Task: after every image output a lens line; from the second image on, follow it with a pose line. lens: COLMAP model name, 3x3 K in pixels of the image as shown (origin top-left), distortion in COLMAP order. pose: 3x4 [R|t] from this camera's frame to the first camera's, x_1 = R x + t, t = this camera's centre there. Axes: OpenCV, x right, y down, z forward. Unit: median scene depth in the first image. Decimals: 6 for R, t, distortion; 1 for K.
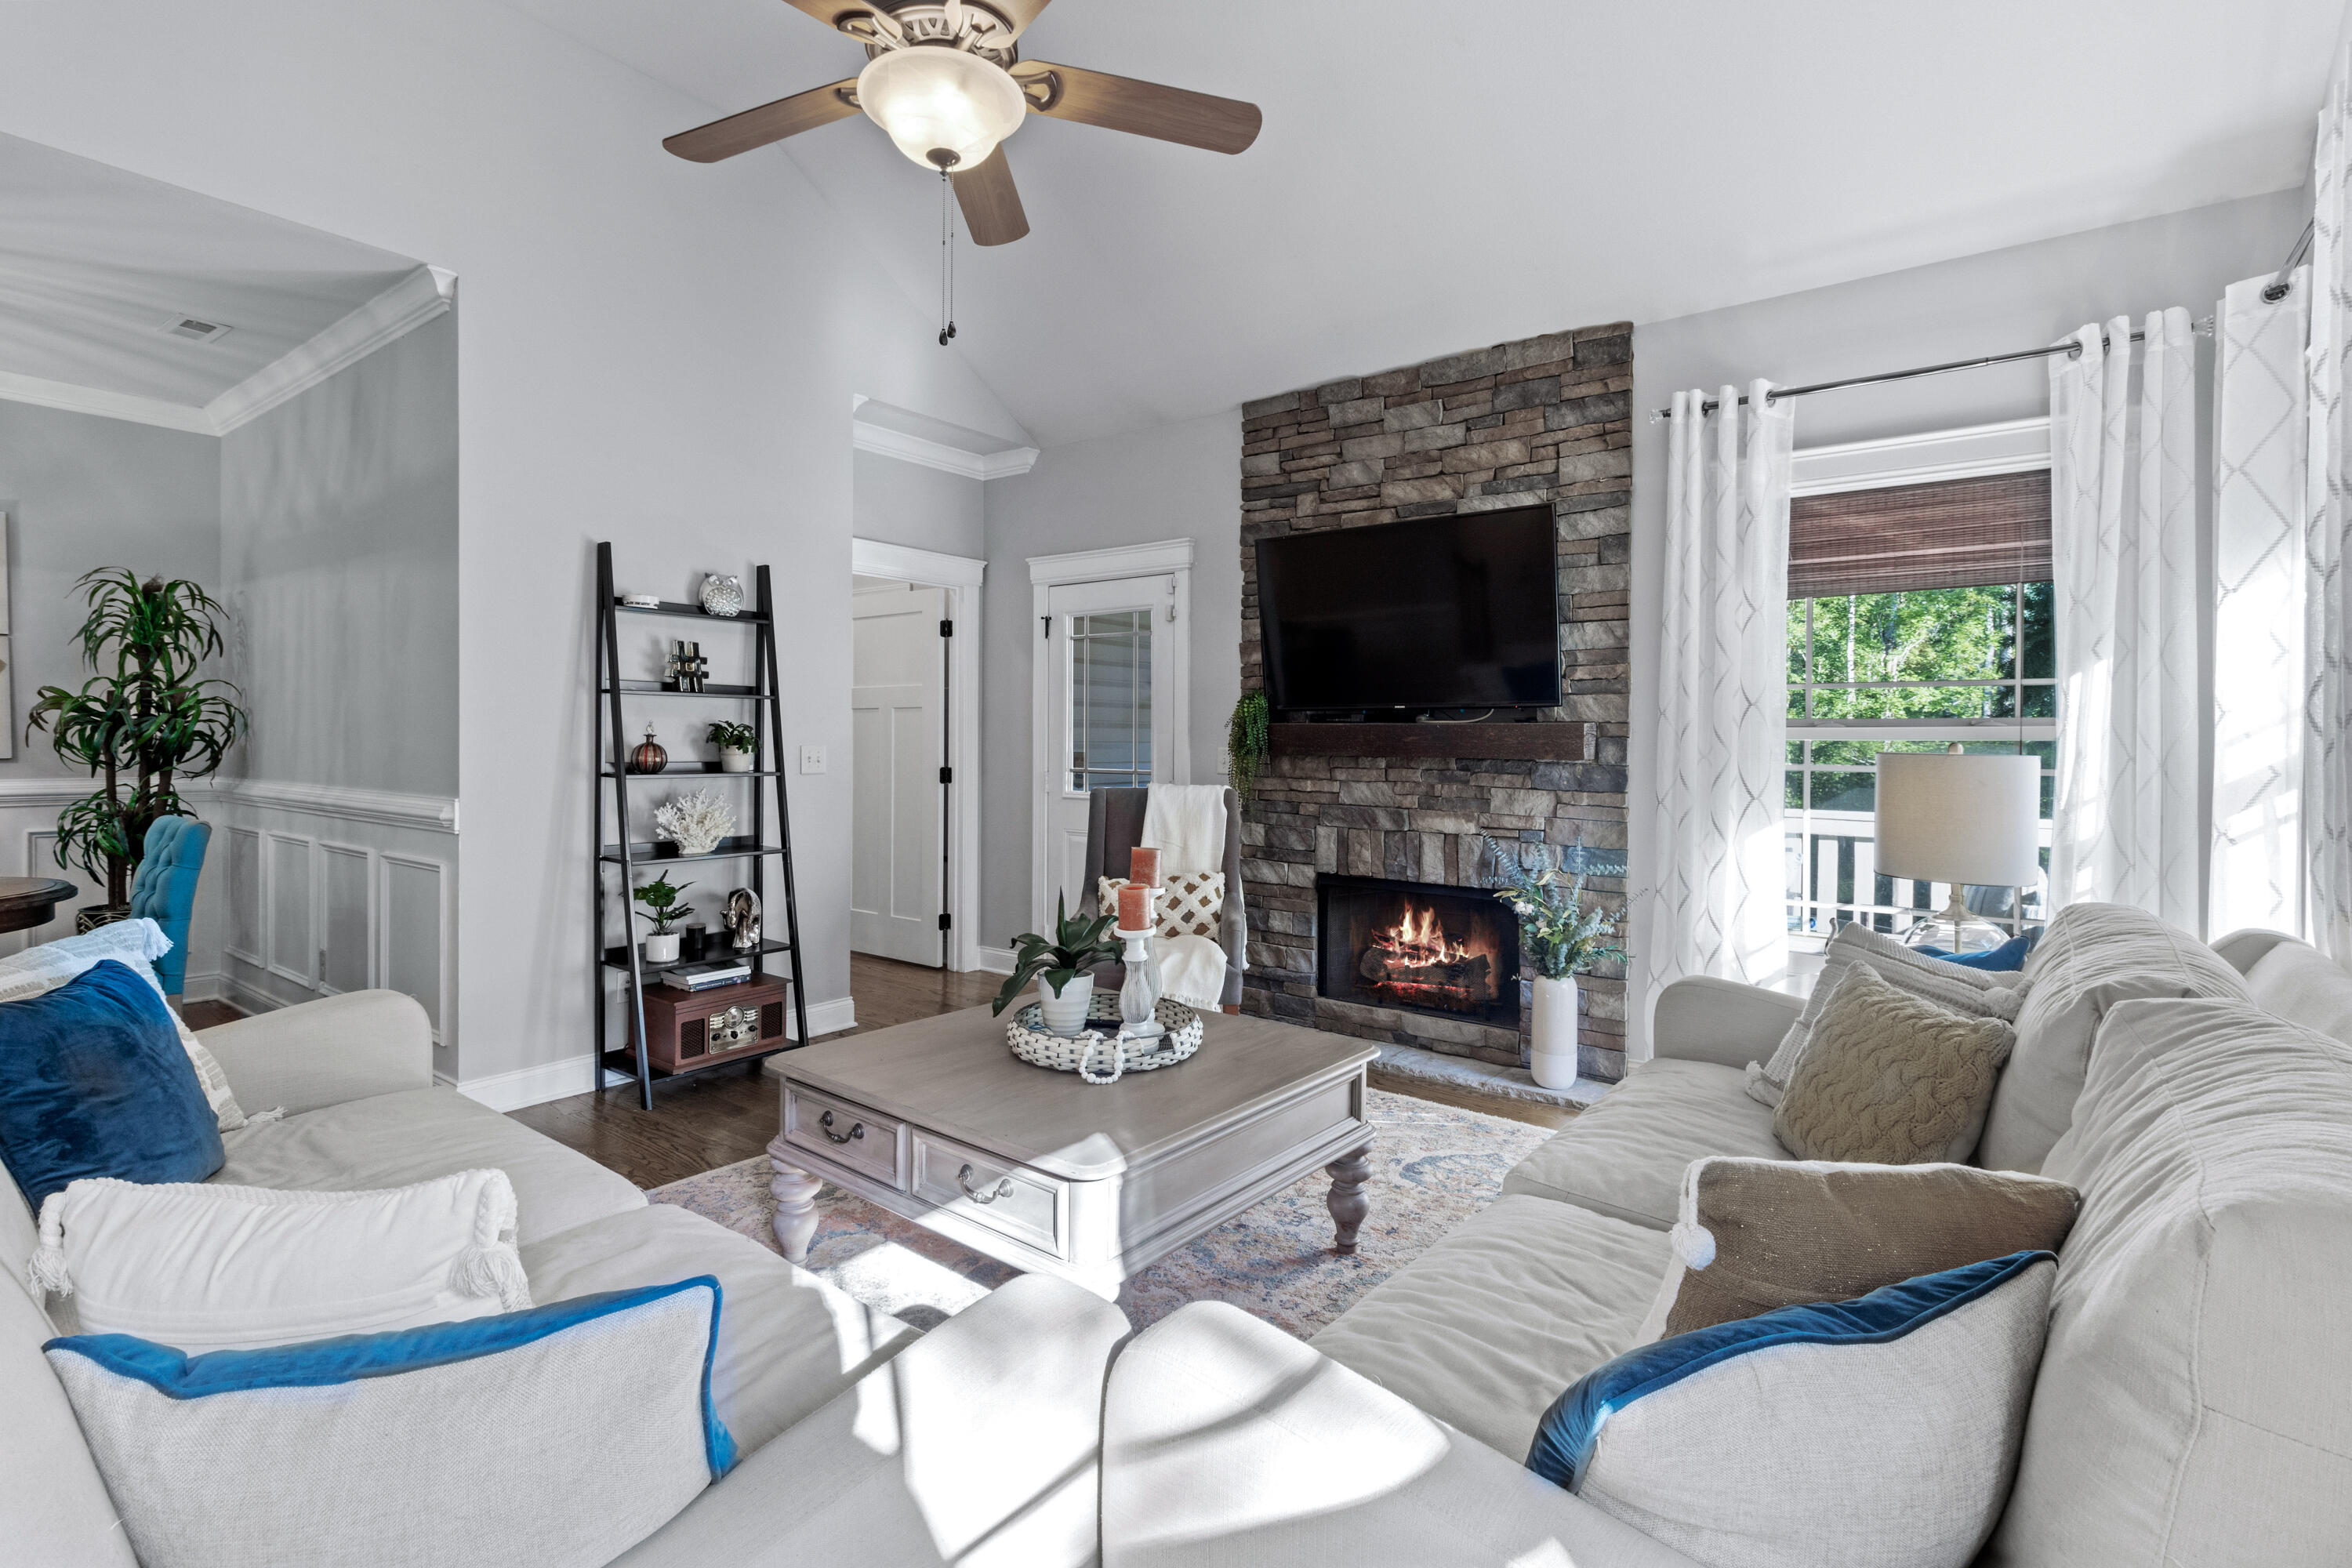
lens RADIAL K [[1112.9, 0, 1160.9], [0, 1112.9, 744.9], [0, 0, 1]] dist [-0.001620, 0.001102]
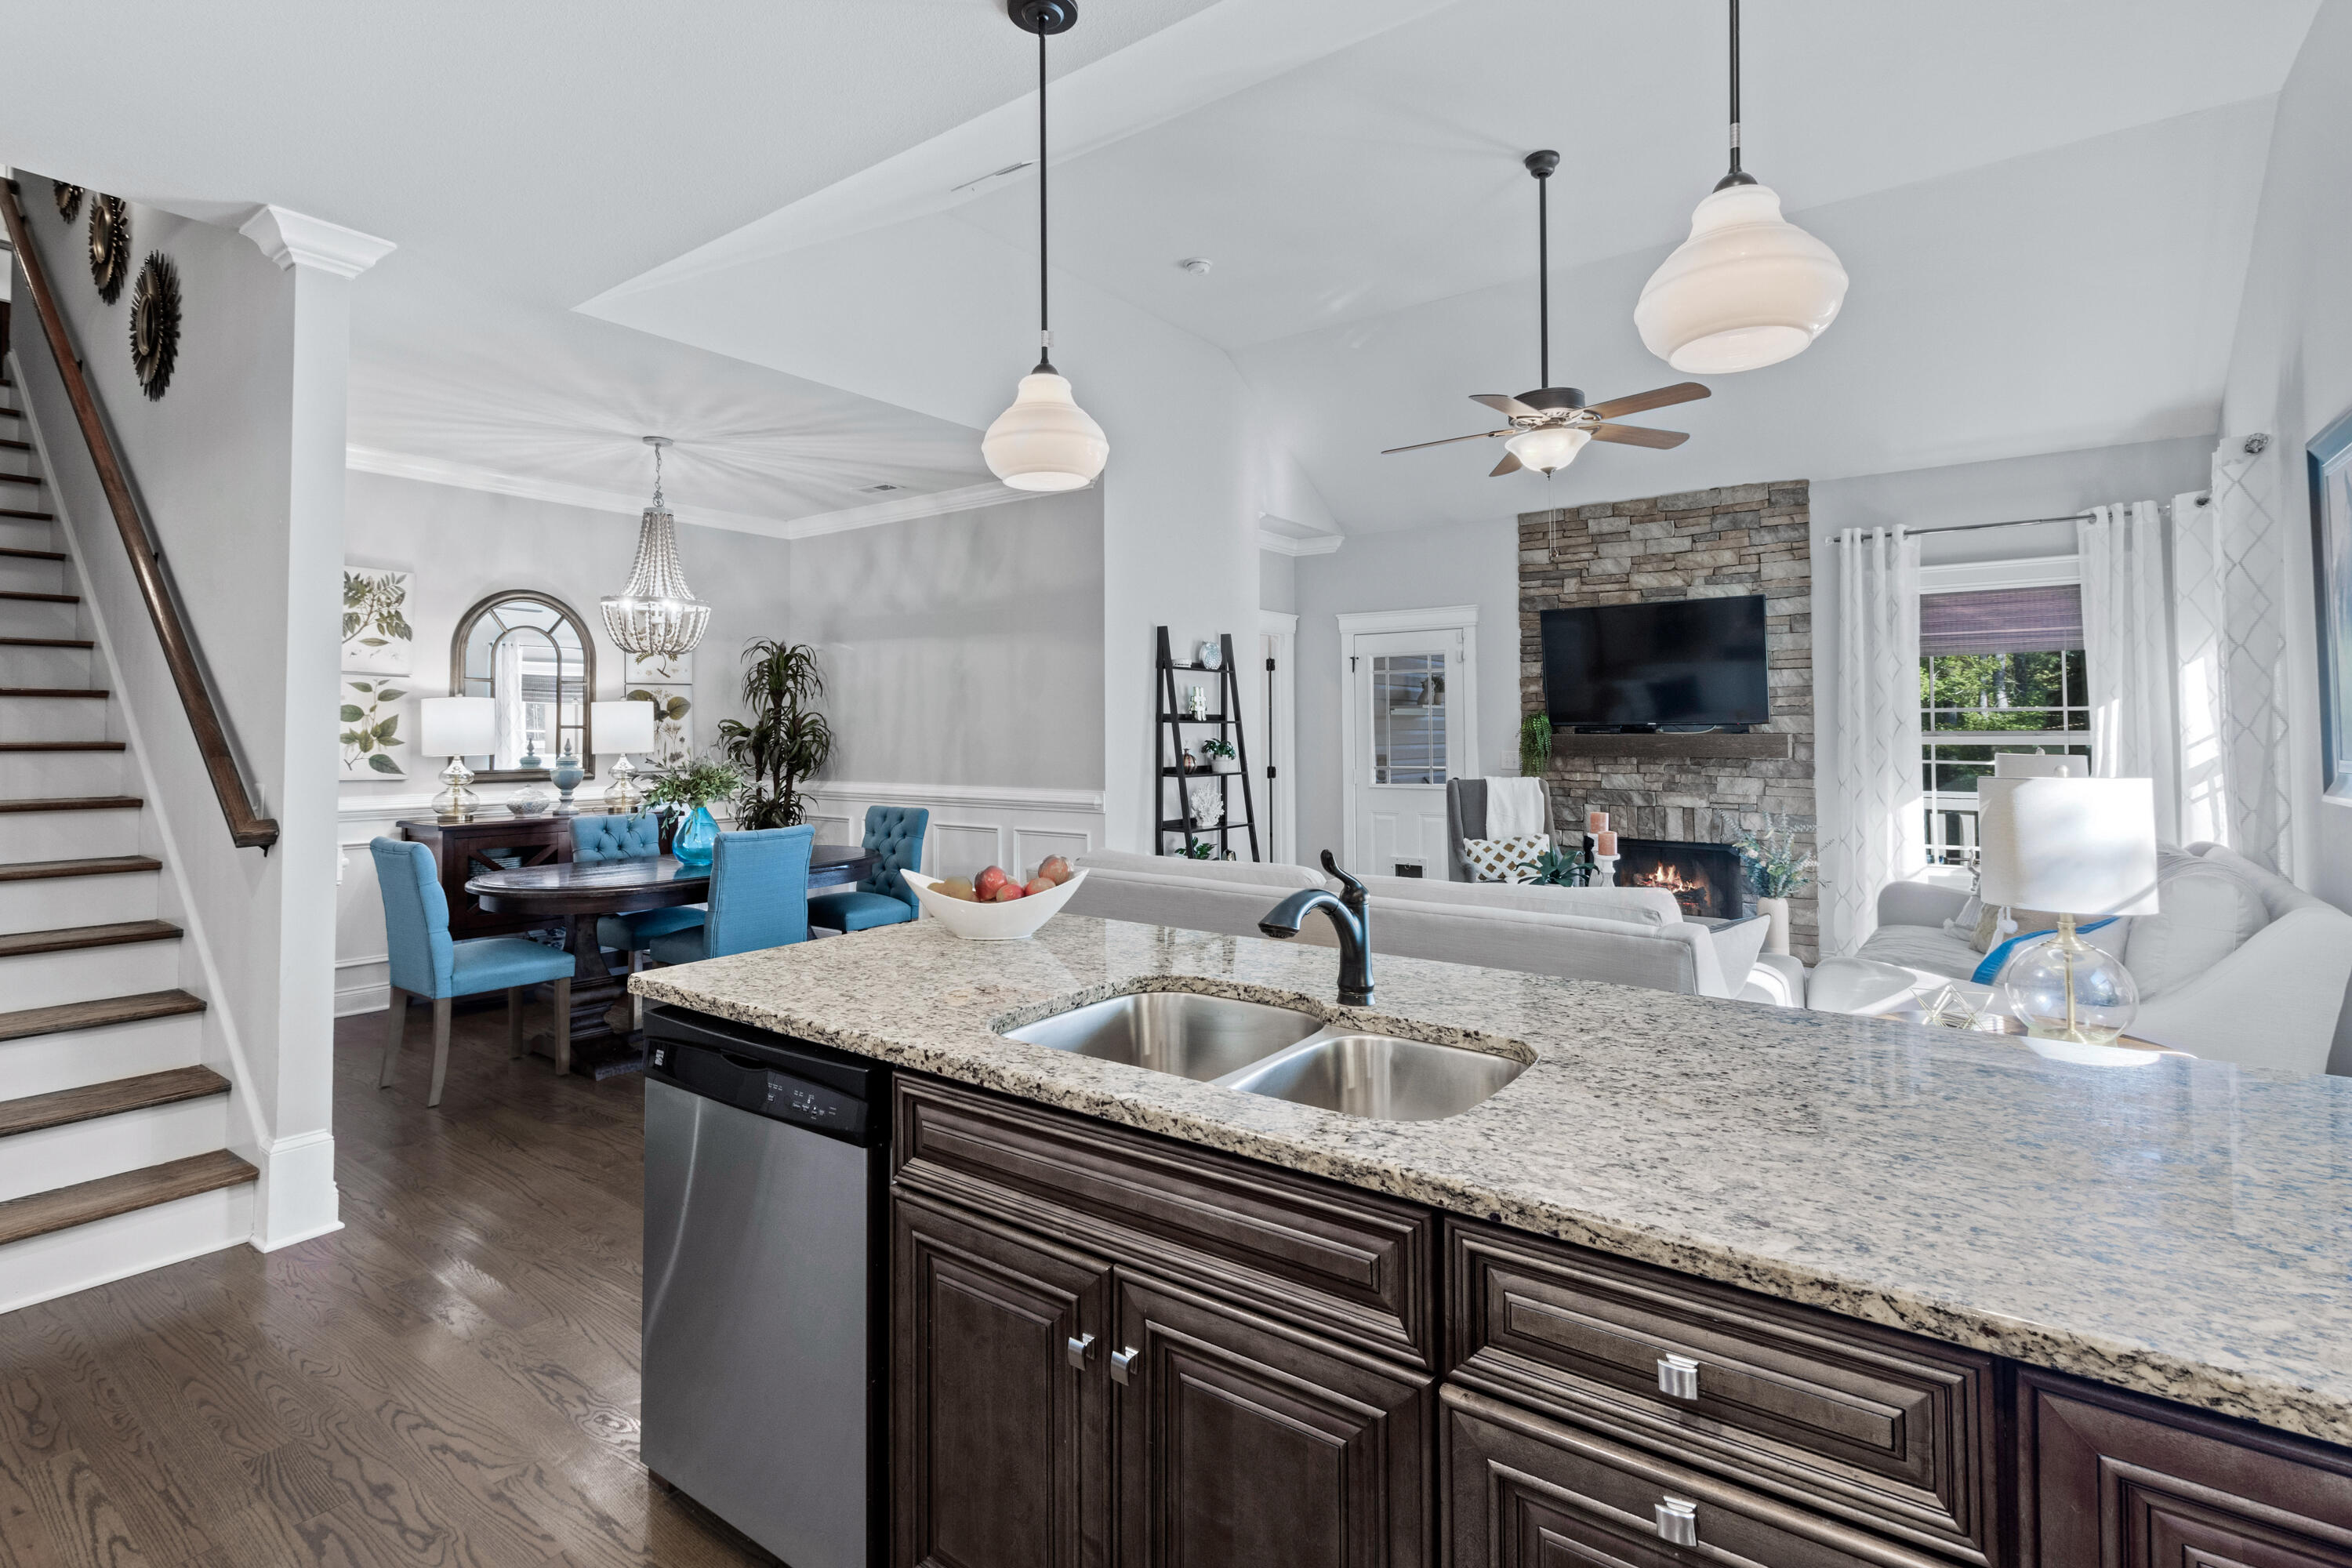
lens RADIAL K [[1112.9, 0, 1179.2], [0, 1112.9, 697.3], [0, 0, 1]] dist [-0.001620, 0.001102]
pose [[0.999786, -0.011820, 0.016979, -0.478418], [0.012429, 0.999266, -0.036228, -0.024685], [-0.016539, 0.036431, 0.999199, -0.527015]]
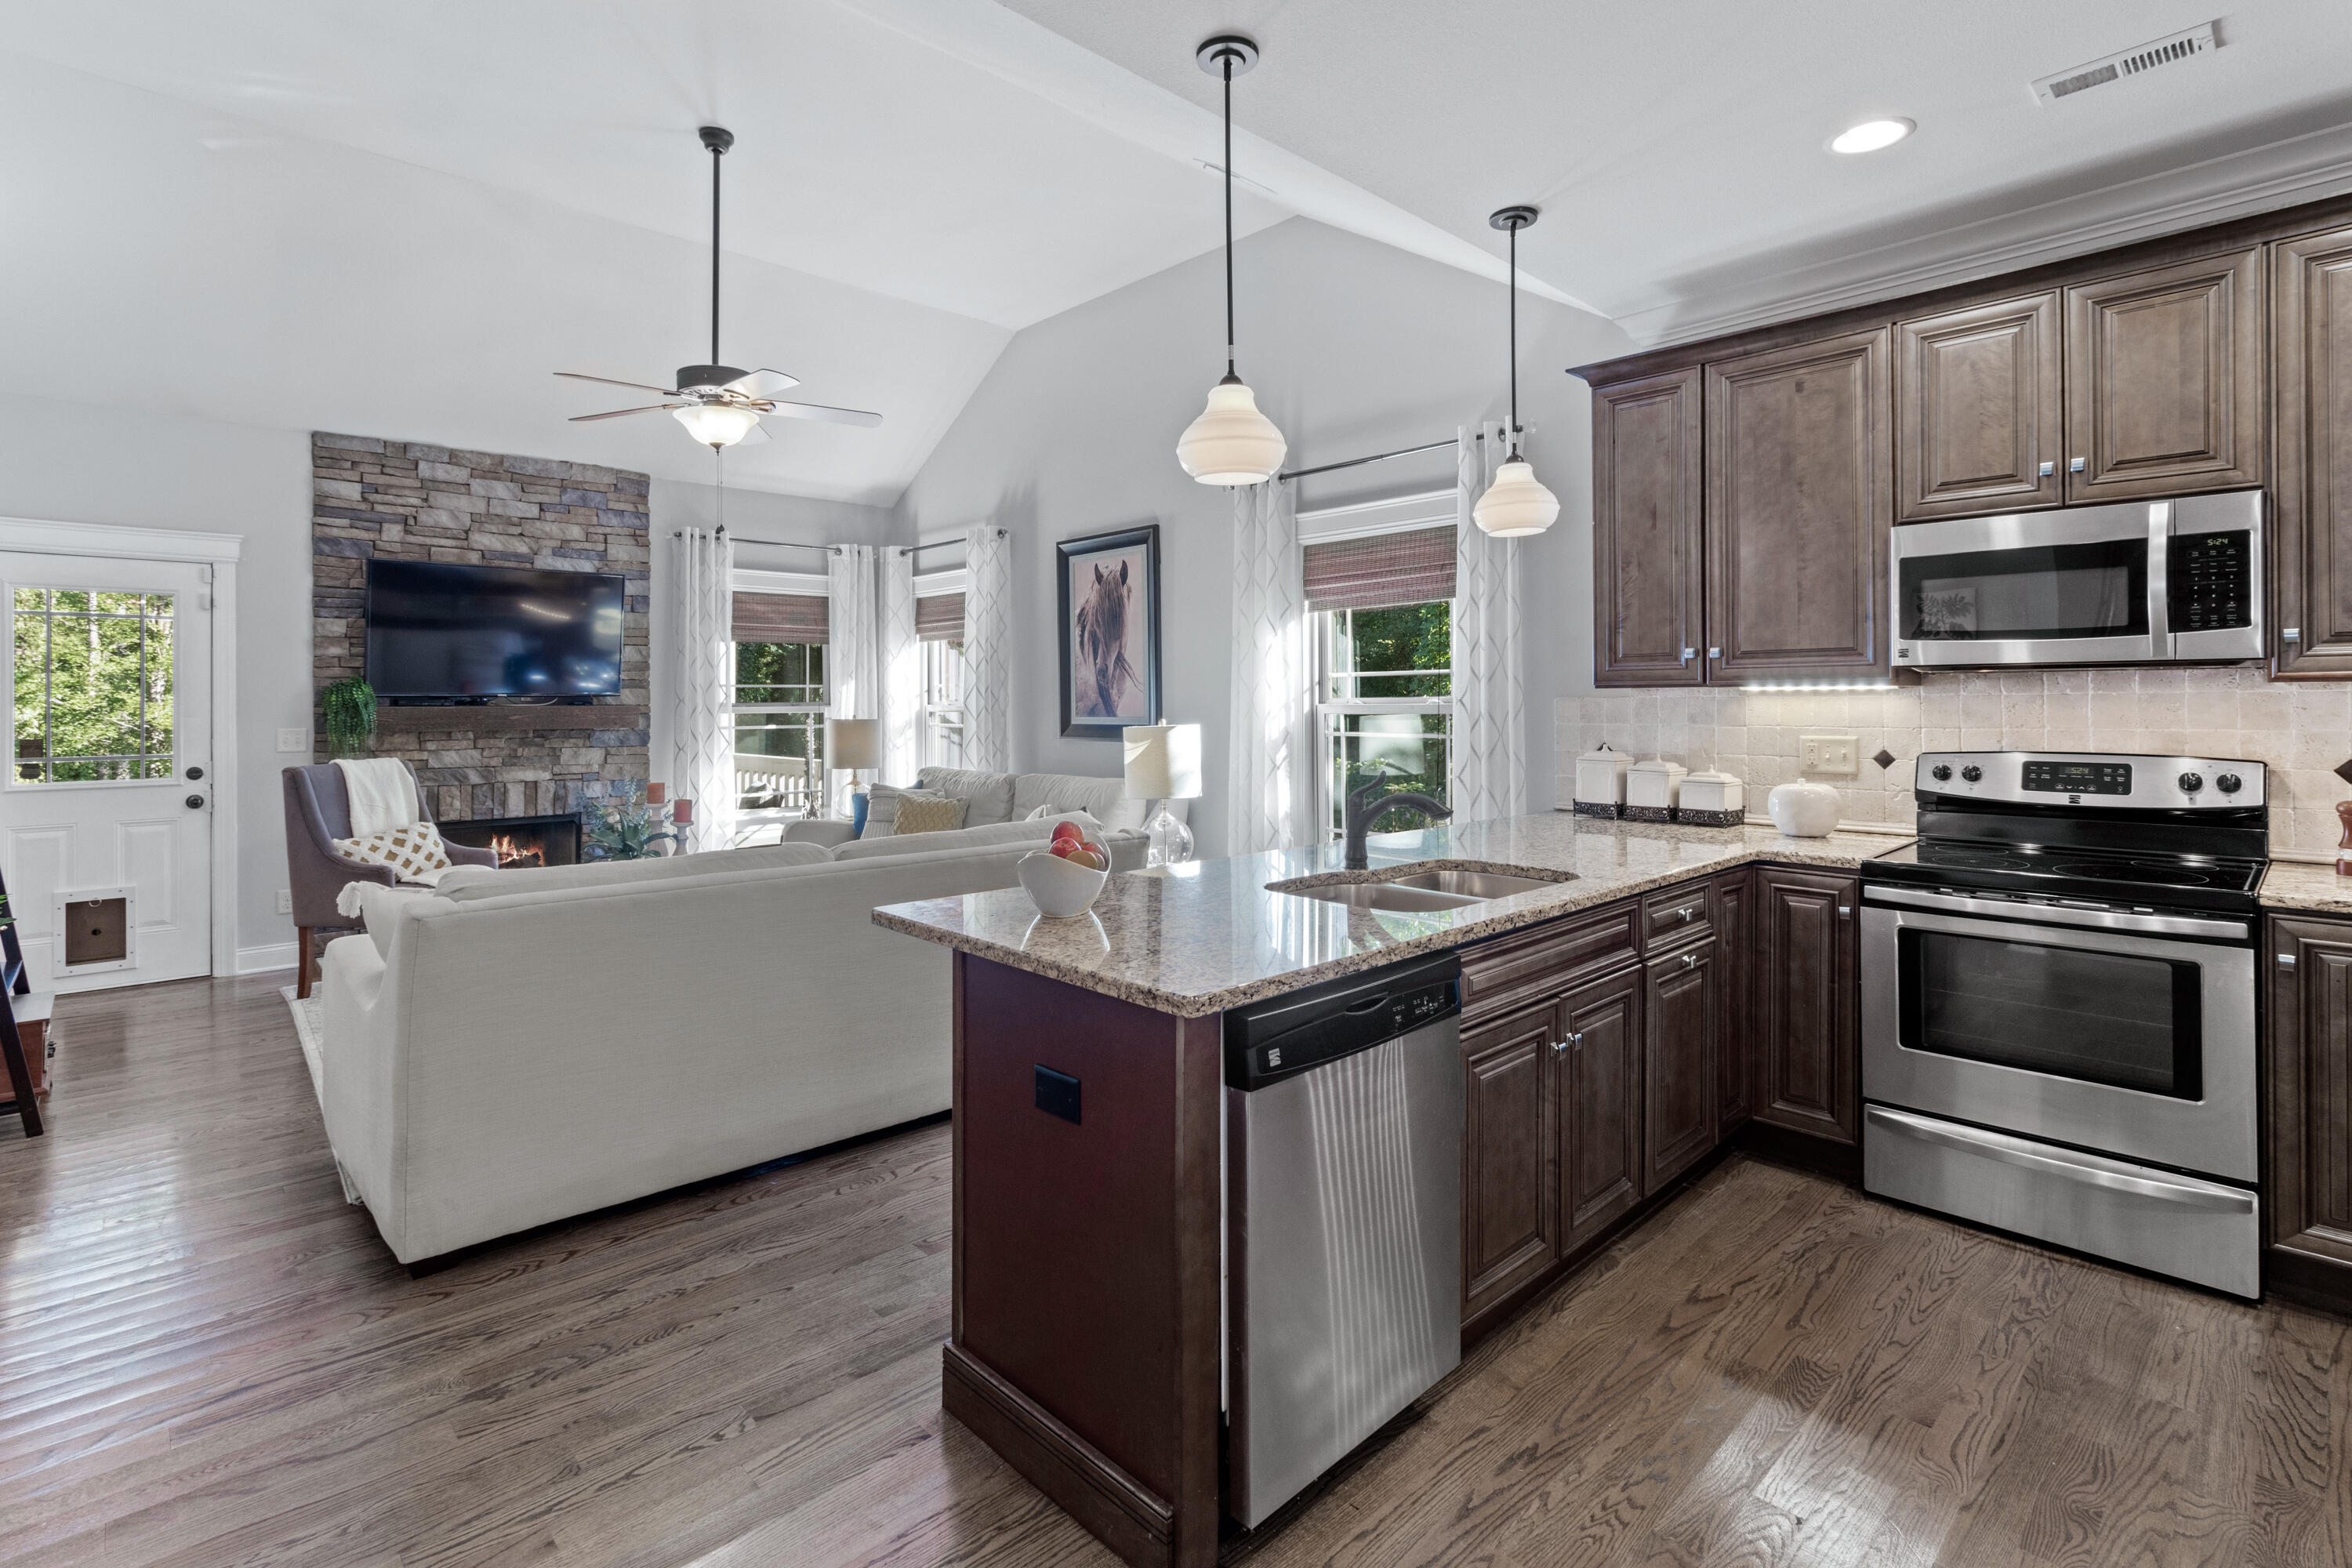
lens RADIAL K [[1112.9, 0, 1168.5], [0, 1112.9, 699.8], [0, 0, 1]] dist [-0.001620, 0.001102]
pose [[0.161271, -0.008963, 0.986869, -1.117152], [0.010726, 0.999916, 0.007328, -0.031247], [-0.986852, 0.009403, 0.161354, -0.074662]]
